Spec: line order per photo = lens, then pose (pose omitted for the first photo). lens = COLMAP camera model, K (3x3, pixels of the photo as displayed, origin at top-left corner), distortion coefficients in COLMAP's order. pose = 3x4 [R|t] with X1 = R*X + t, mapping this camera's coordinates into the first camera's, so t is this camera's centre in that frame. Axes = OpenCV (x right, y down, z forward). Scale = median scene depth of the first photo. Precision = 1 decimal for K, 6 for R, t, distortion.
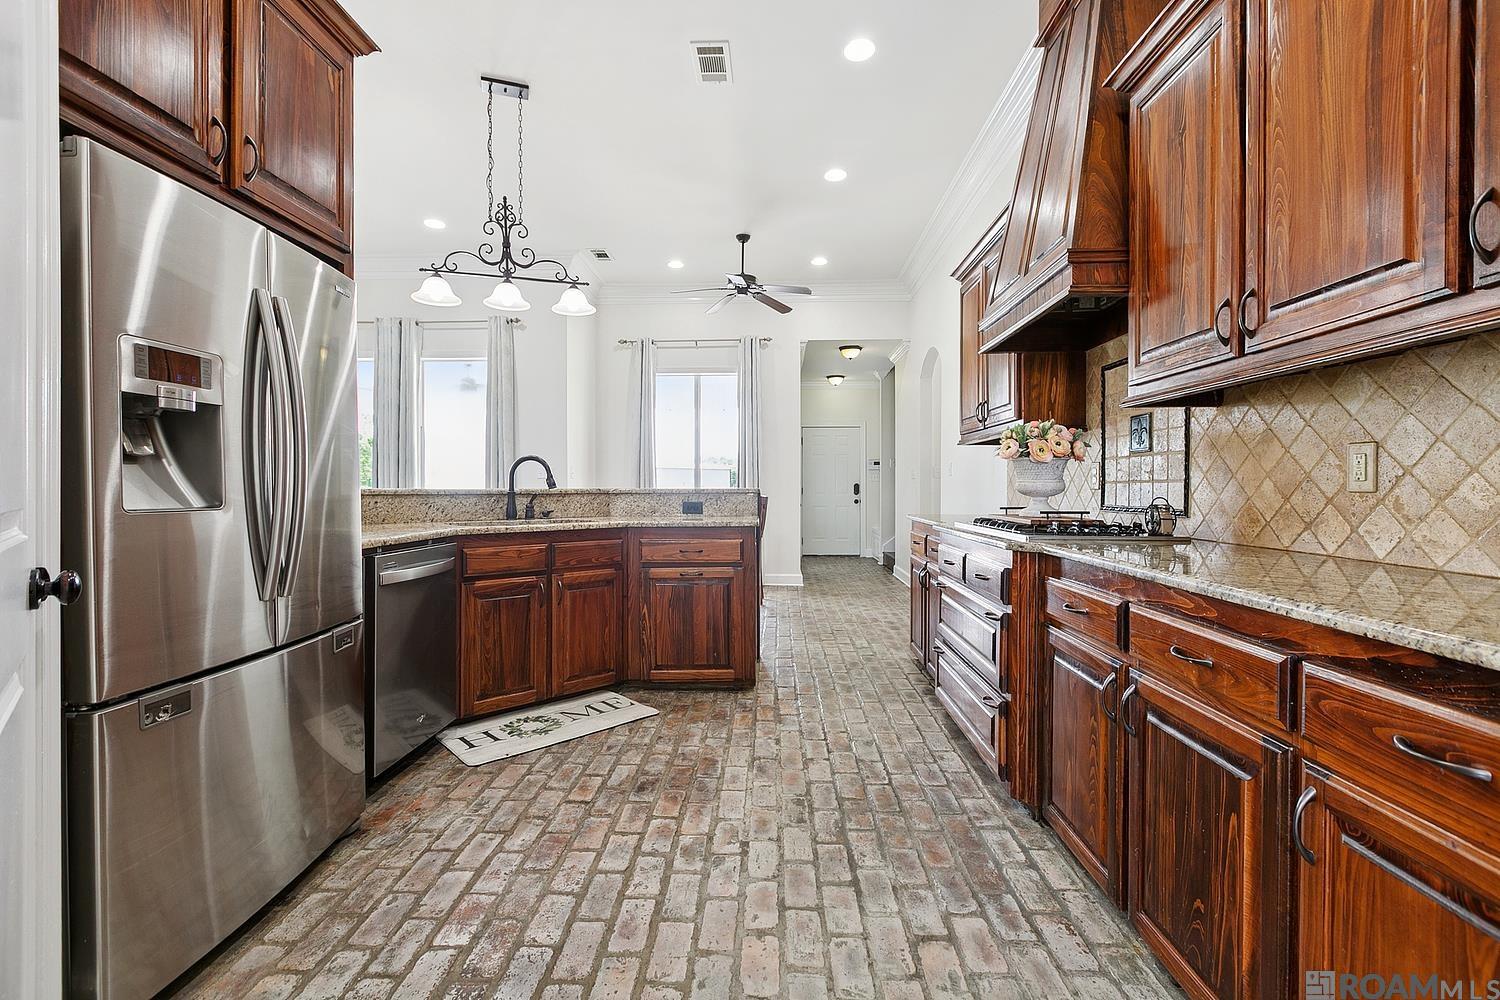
lens RADIAL K [[668.0, 0, 750.0], [0, 668.0, 500.0], [0, 0, 1]] dist [0.000347, -0.000088]
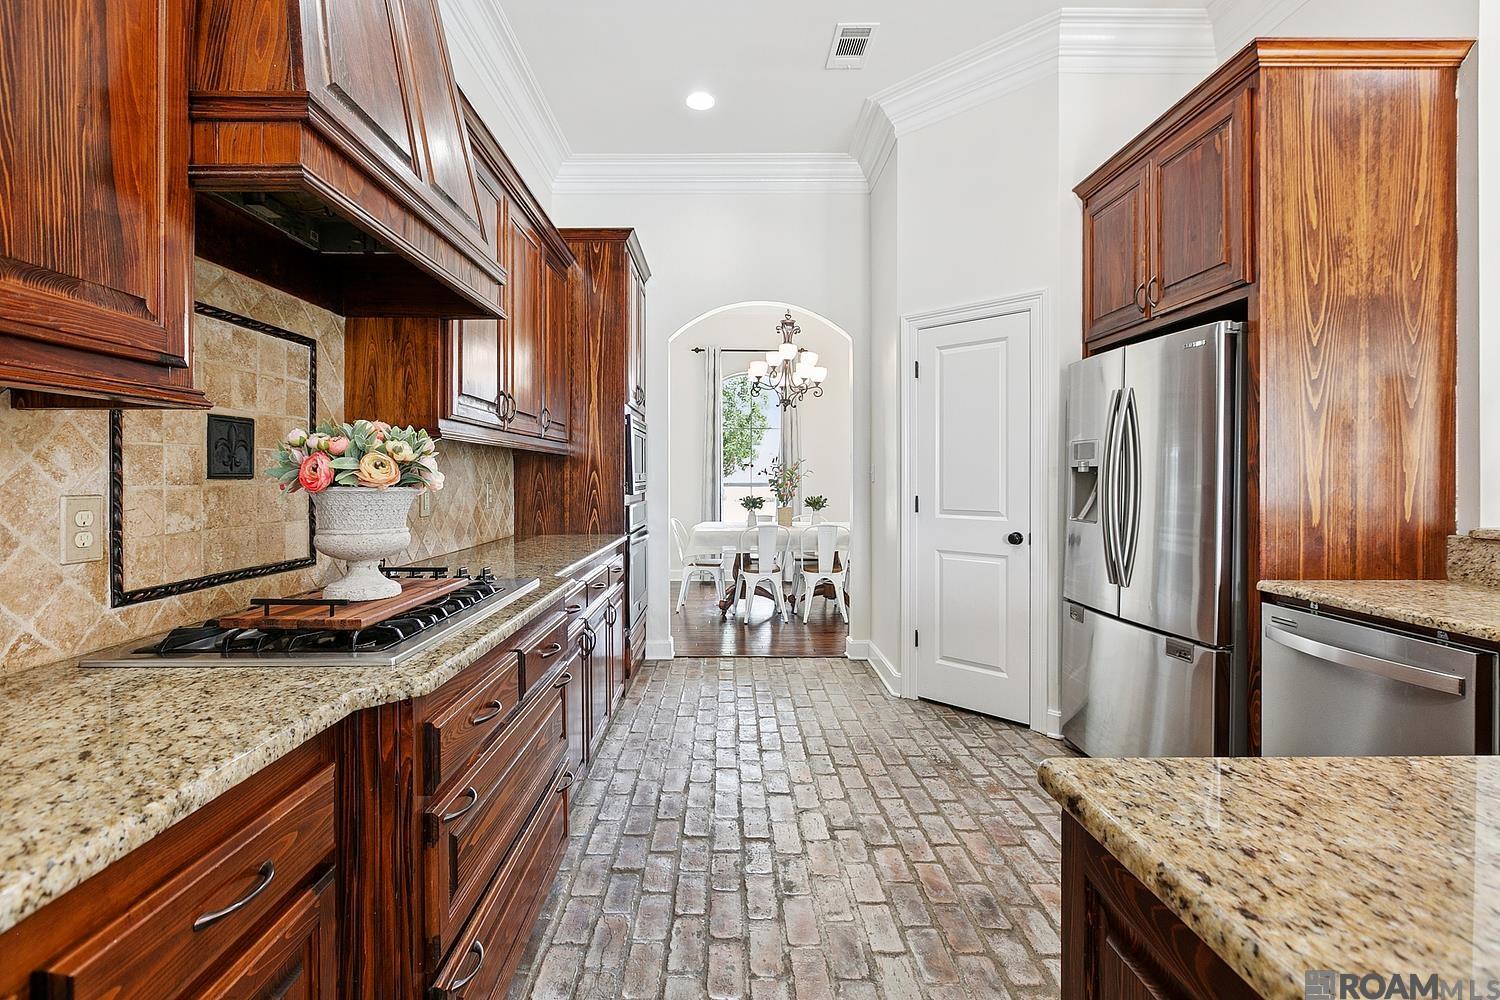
lens RADIAL K [[678.4, 0, 733.3], [0, 678.4, 469.9], [0, 0, 1]] dist [0.002962, 0.000187]
pose [[-0.998835, -0.001439, -0.048226, 0.228537], [-0.001966, 0.999939, 0.010897, -0.120927], [0.048207, 0.010979, -0.998777, 2.251118]]
